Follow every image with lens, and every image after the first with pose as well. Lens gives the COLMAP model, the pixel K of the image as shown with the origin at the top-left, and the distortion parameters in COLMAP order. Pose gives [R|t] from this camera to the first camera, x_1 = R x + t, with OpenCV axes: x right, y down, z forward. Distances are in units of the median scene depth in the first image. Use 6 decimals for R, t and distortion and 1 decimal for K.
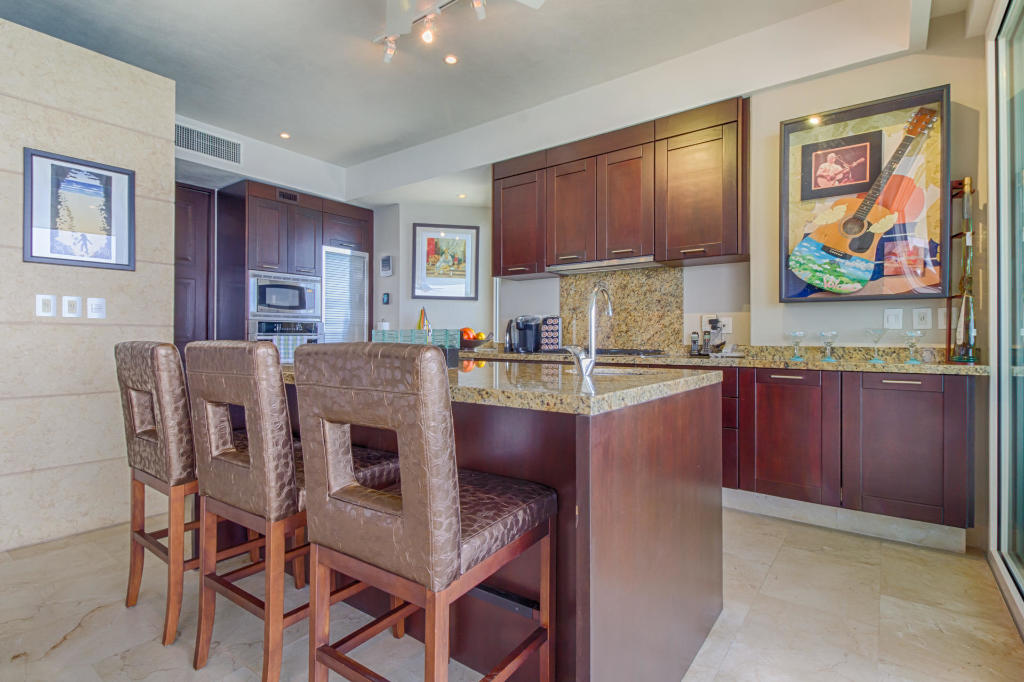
lens RADIAL K [[505.1, 0, 512.0], [0, 505.1, 341.0], [0, 0, 1]] dist [-0.001159, -0.002068]
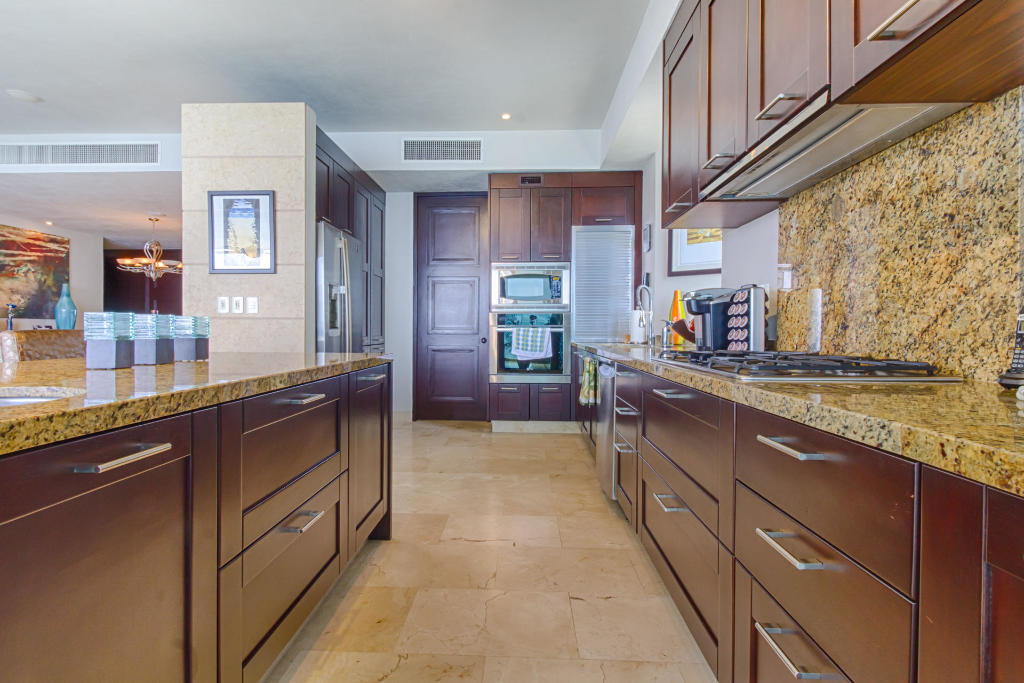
lens RADIAL K [[497.9, 0, 499.7], [0, 497.9, 337.6], [0, 0, 1]] dist [0.002679, 0.000131]
pose [[0.561261, 0.012129, -0.827550, 0.432692], [-0.006865, 0.999926, 0.010000, -0.000549], [0.827610, 0.000069, 0.561303, 0.618419]]
